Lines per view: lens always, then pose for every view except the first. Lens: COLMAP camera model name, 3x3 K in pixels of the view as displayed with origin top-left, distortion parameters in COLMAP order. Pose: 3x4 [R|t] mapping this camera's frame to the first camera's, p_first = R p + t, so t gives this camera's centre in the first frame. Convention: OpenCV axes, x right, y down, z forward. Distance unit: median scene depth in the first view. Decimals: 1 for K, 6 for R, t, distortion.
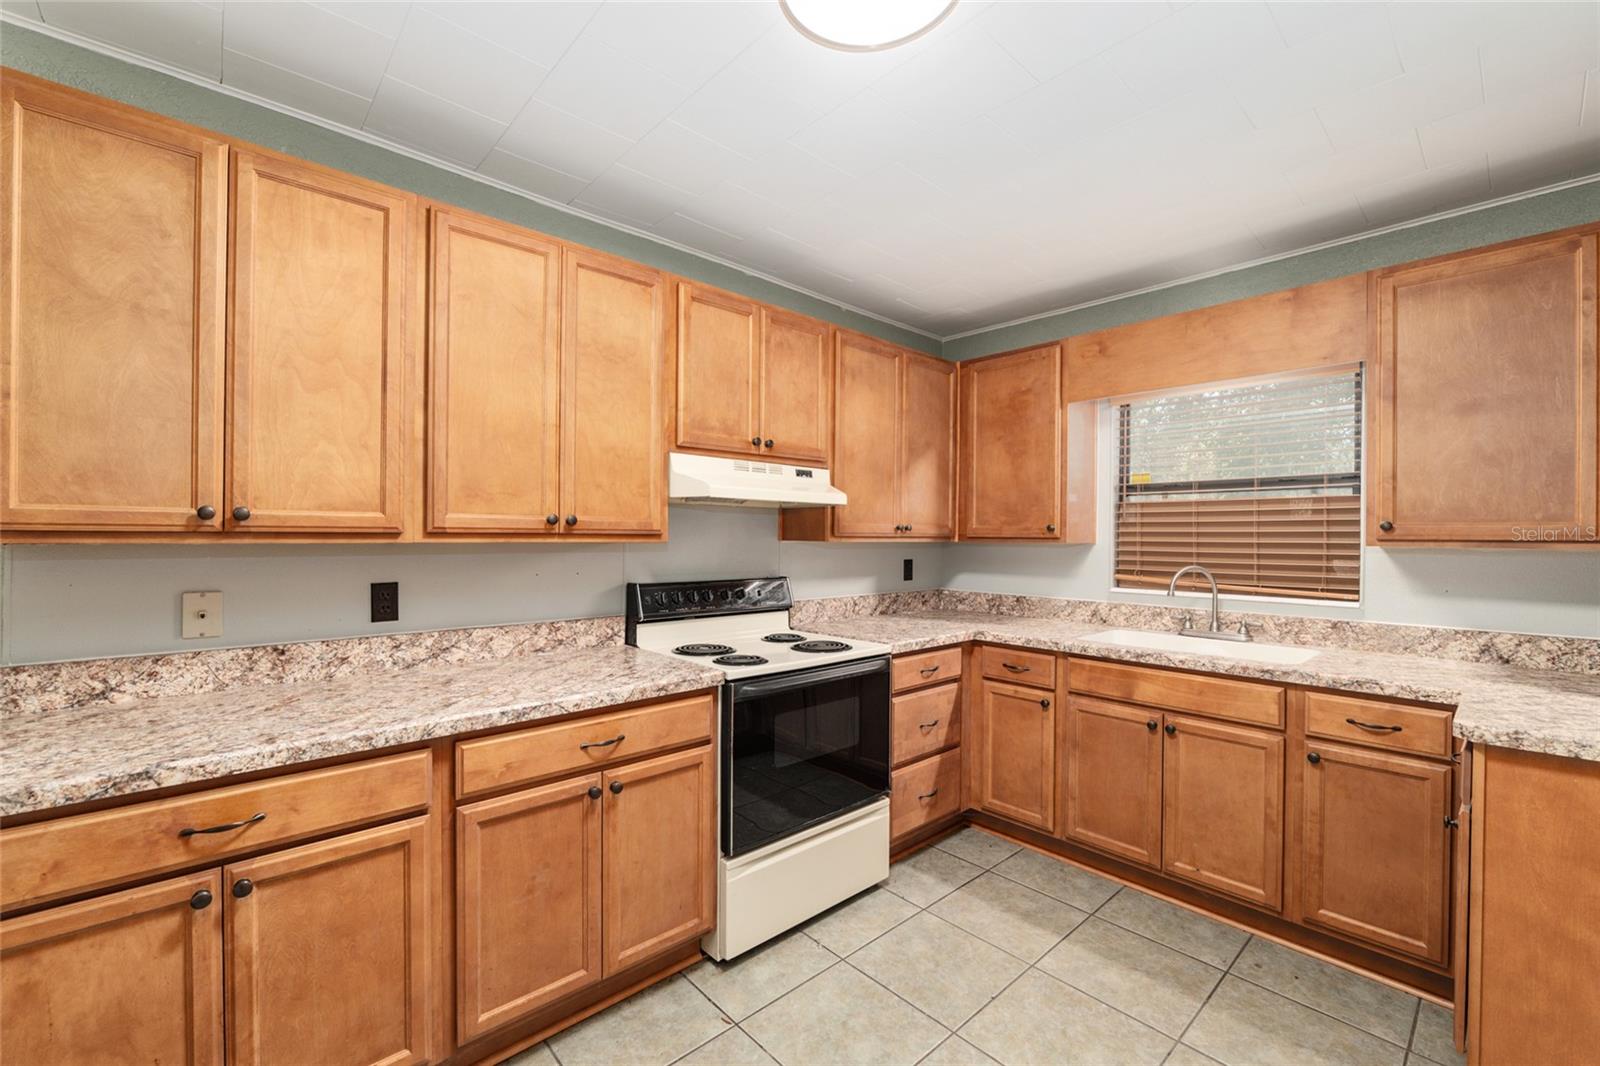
lens RADIAL K [[655.7, 0, 786.9], [0, 655.7, 537.7], [0, 0, 1]] dist [-0.015552, 0.001742]
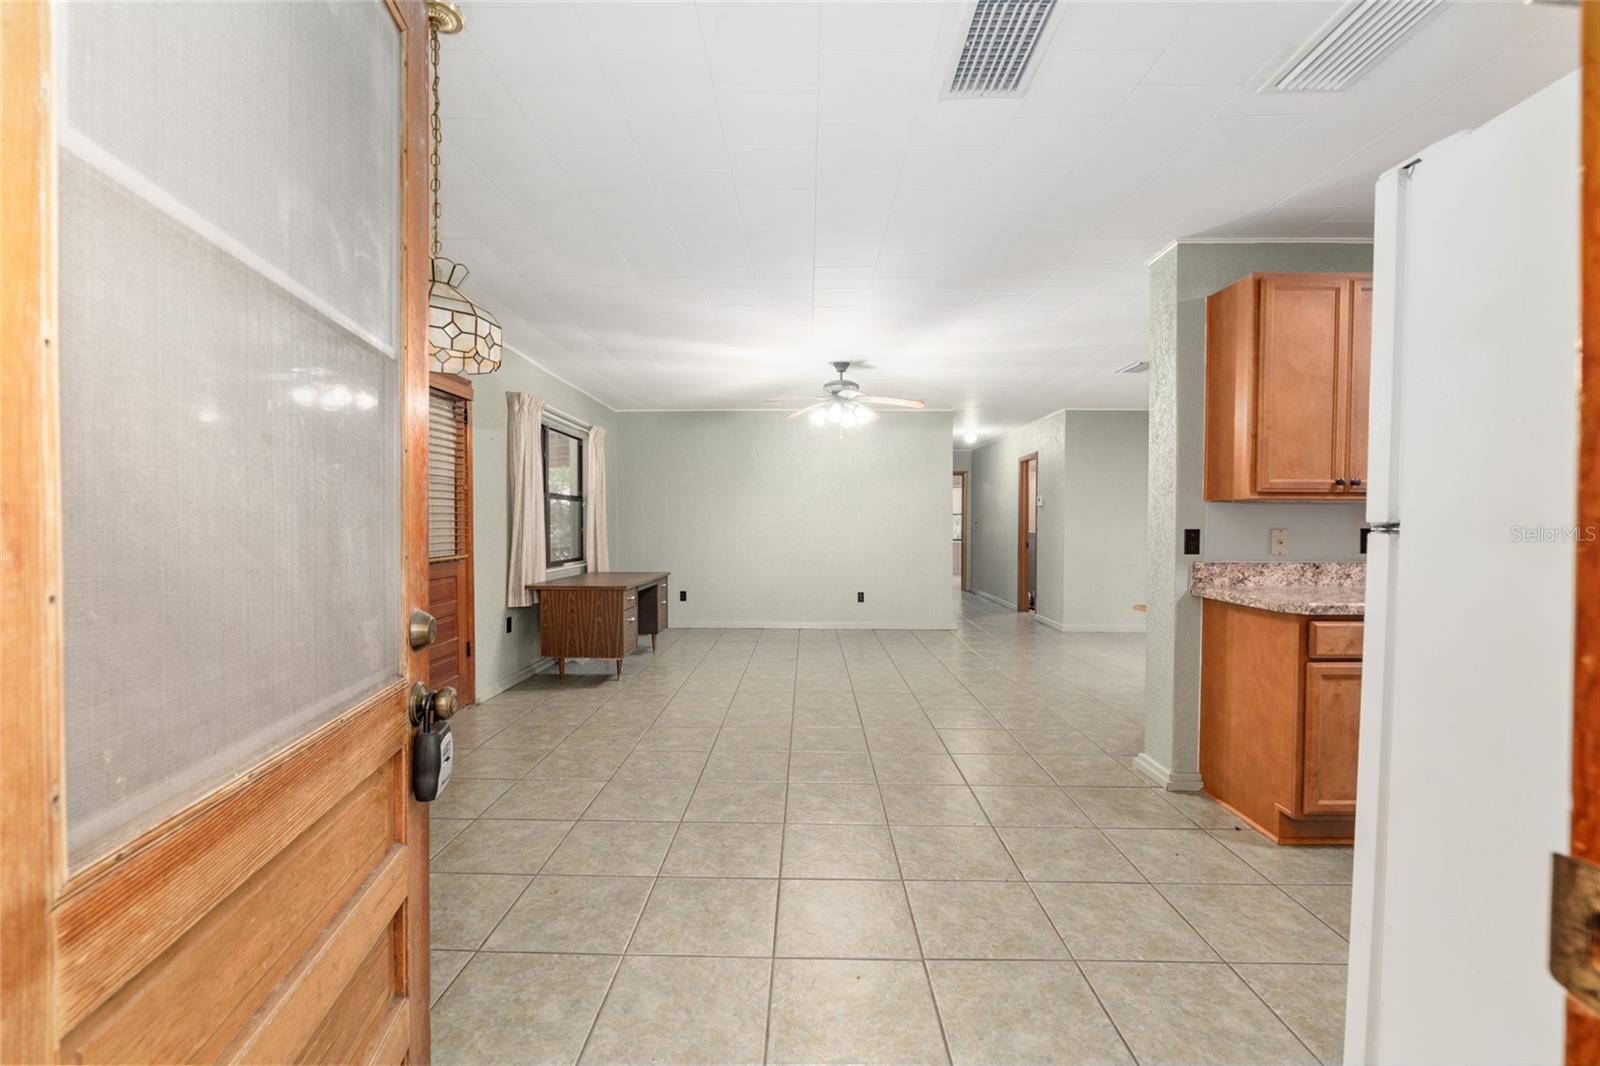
lens RADIAL K [[678.8, 0, 800.9], [0, 678.8, 530.1], [0, 0, 1]] dist [-0.005347, -0.000085]
pose [[0.743609, 0.004384, -0.668600, -0.525814], [-0.000726, 0.999983, 0.005749, 0.063035], [0.668614, -0.003790, 0.743600, -1.026926]]
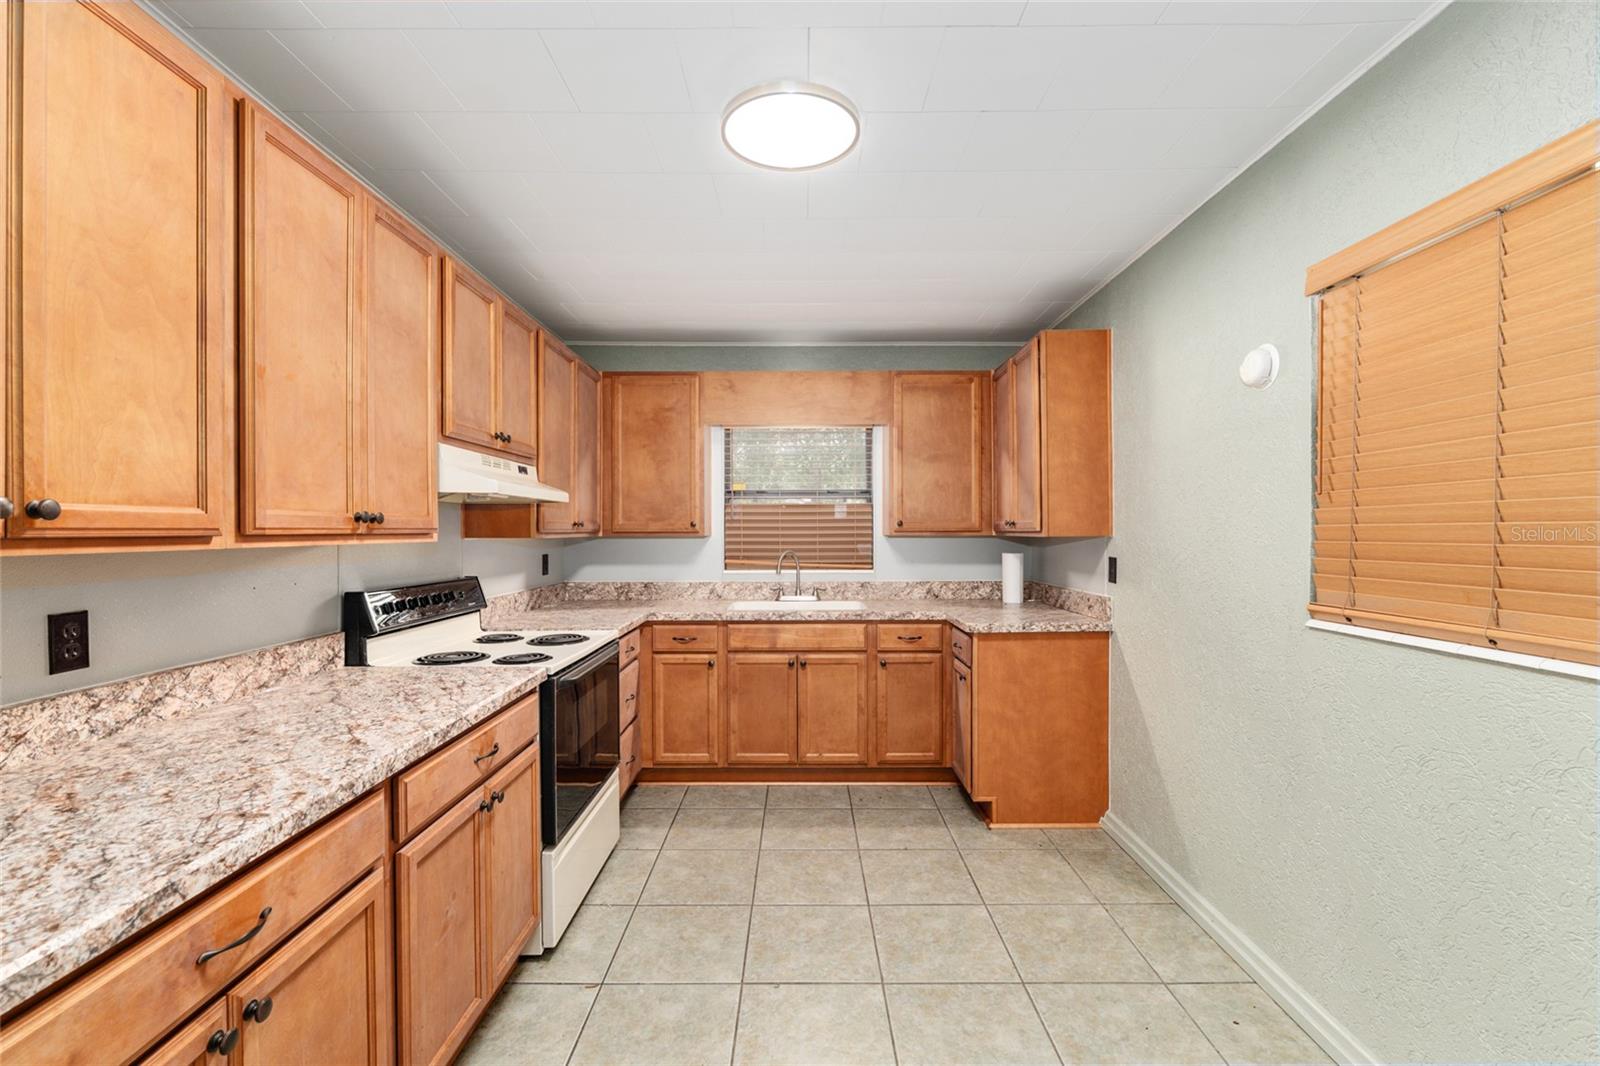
lens RADIAL K [[678.8, 0, 791.0], [0, 678.8, 538.2], [0, 0, 1]] dist [-0.005347, -0.000085]
pose [[0.672670, -0.017450, 0.739737, -0.605153], [0.008680, 0.999839, 0.015692, -0.009213], [-0.739892, -0.004135, 0.672713, 0.008942]]
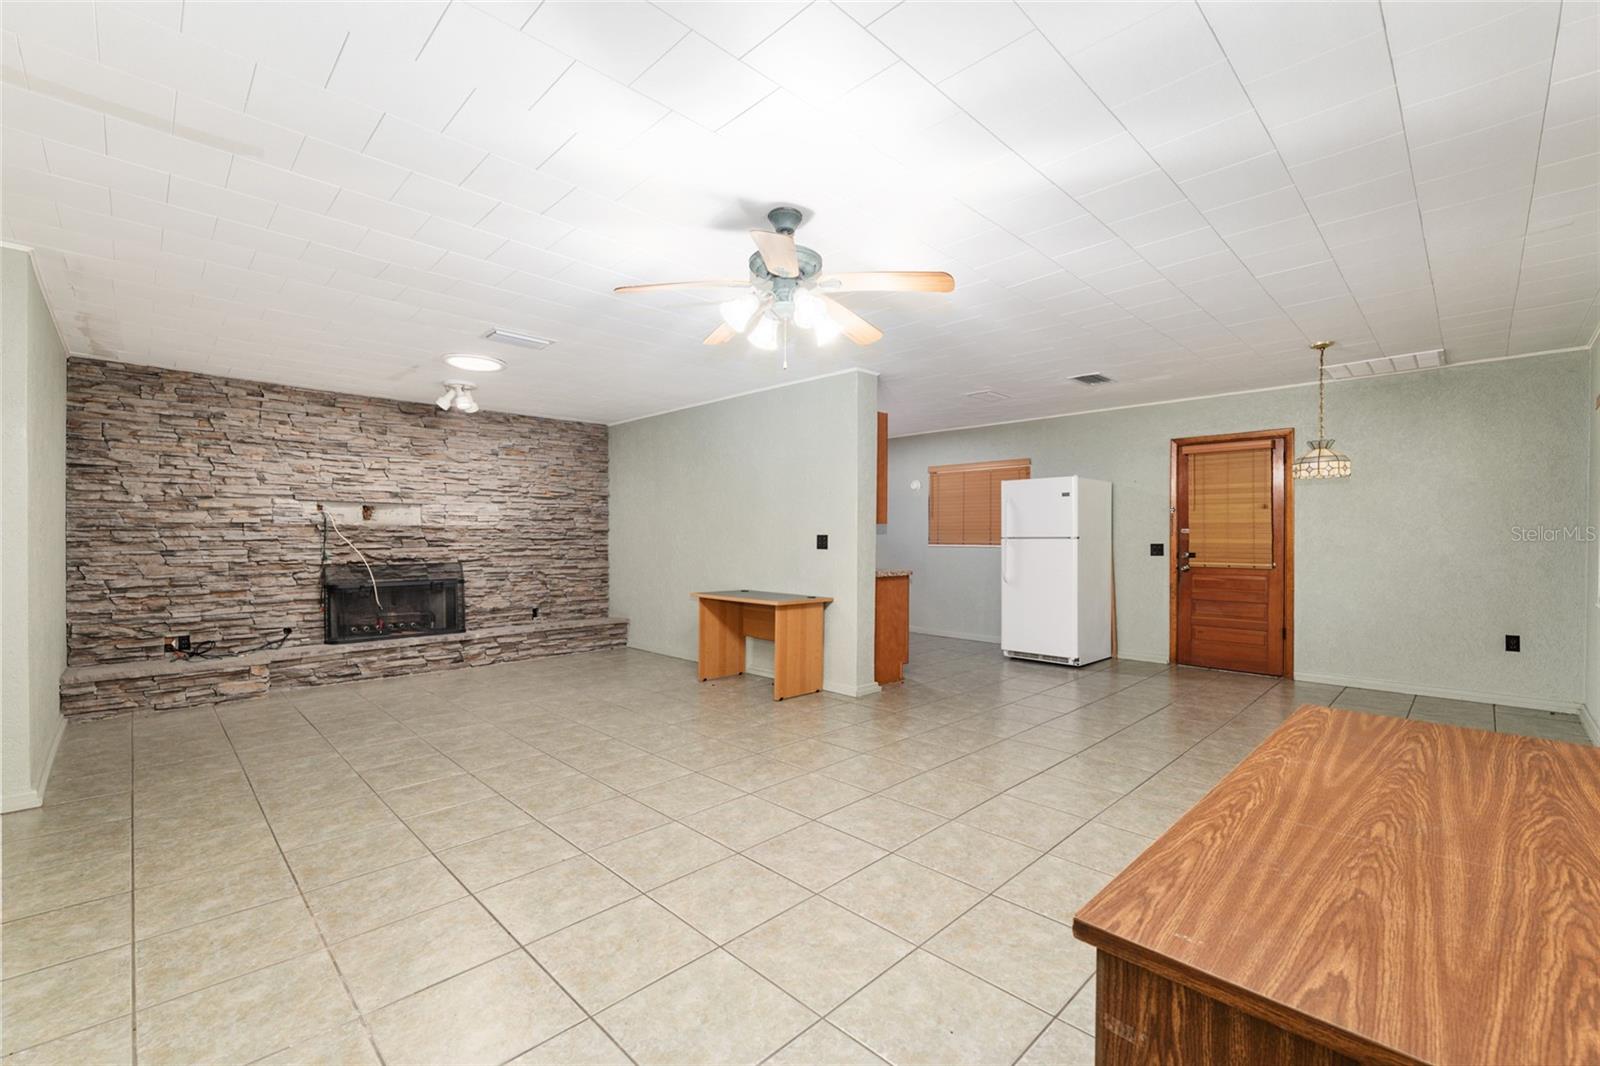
lens RADIAL K [[678.8, 0, 792.0], [0, 678.8, 538.6], [0, 0, 1]] dist [-0.005347, -0.000085]
pose [[-0.051519, -0.012750, 0.998591, -3.525042], [0.000361, 0.999918, 0.012786, 0.031226], [-0.998672, 0.001019, -0.051511, 1.134104]]
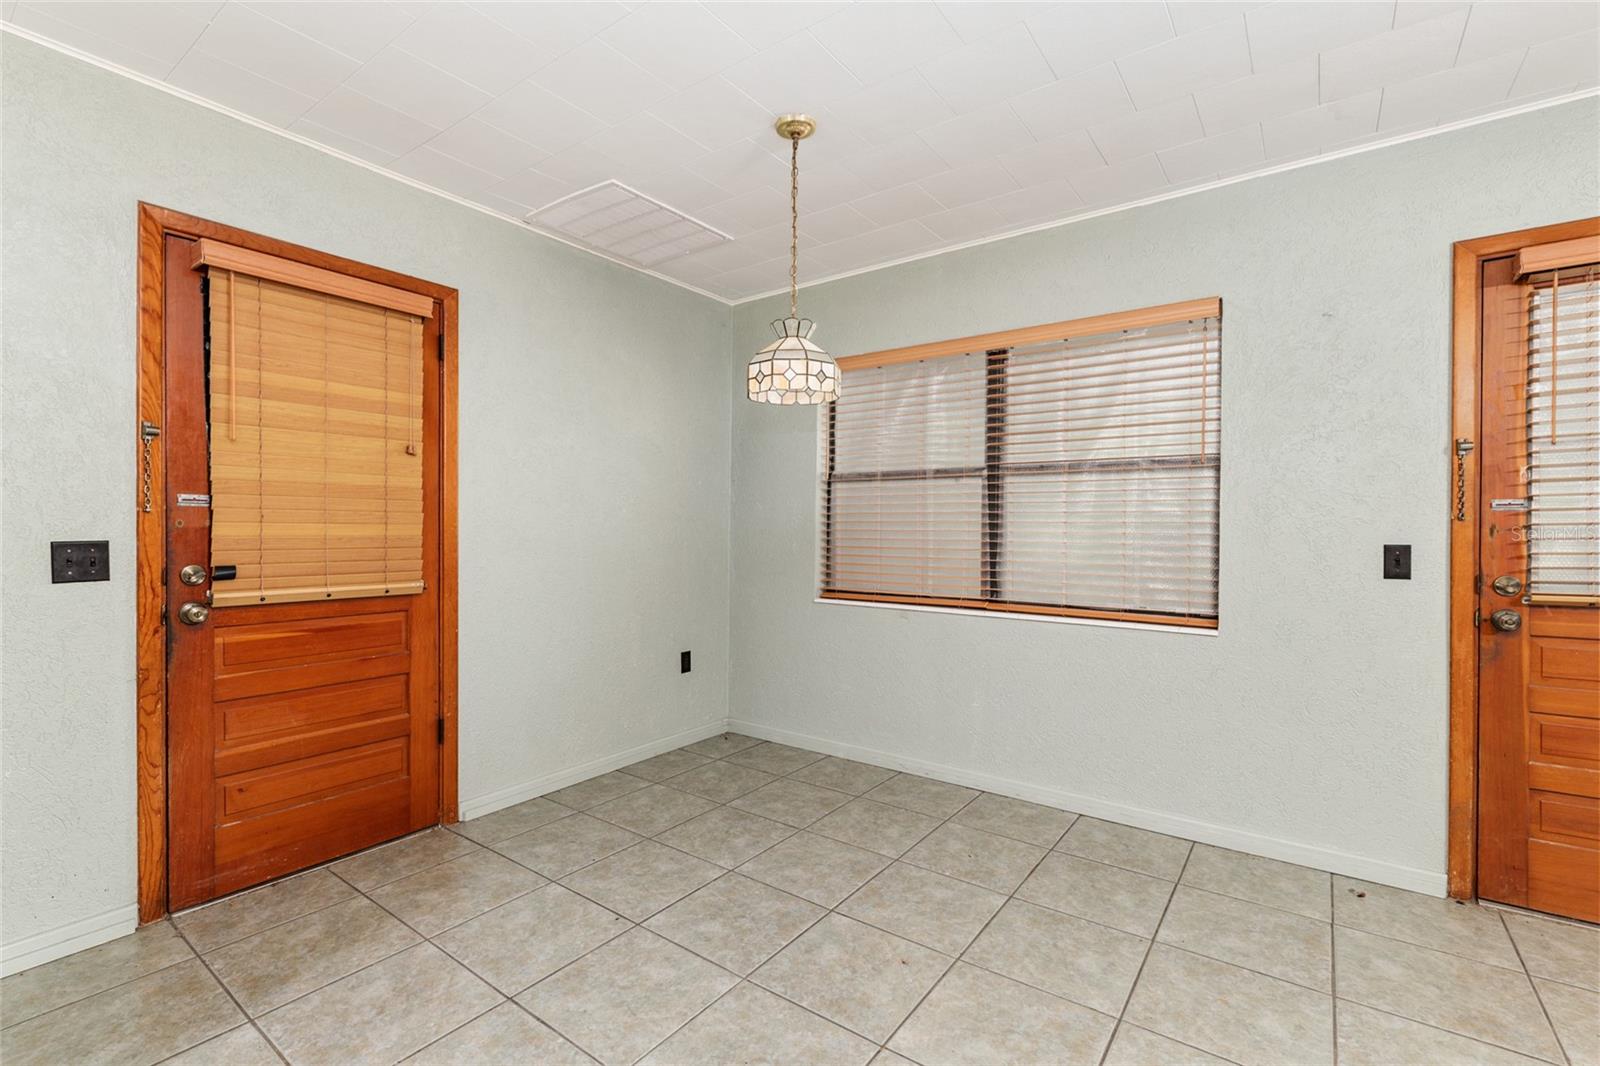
lens RADIAL K [[712.6, 0, 796.9], [0, 712.6, 536.8], [0, 0, 1]] dist [0.000026, -0.001884]
pose [[-0.978935, -0.008189, -0.204009, -1.181045], [-0.010885, 0.999868, 0.012092, 0.068557], [0.203883, 0.014058, -0.978894, 0.406618]]
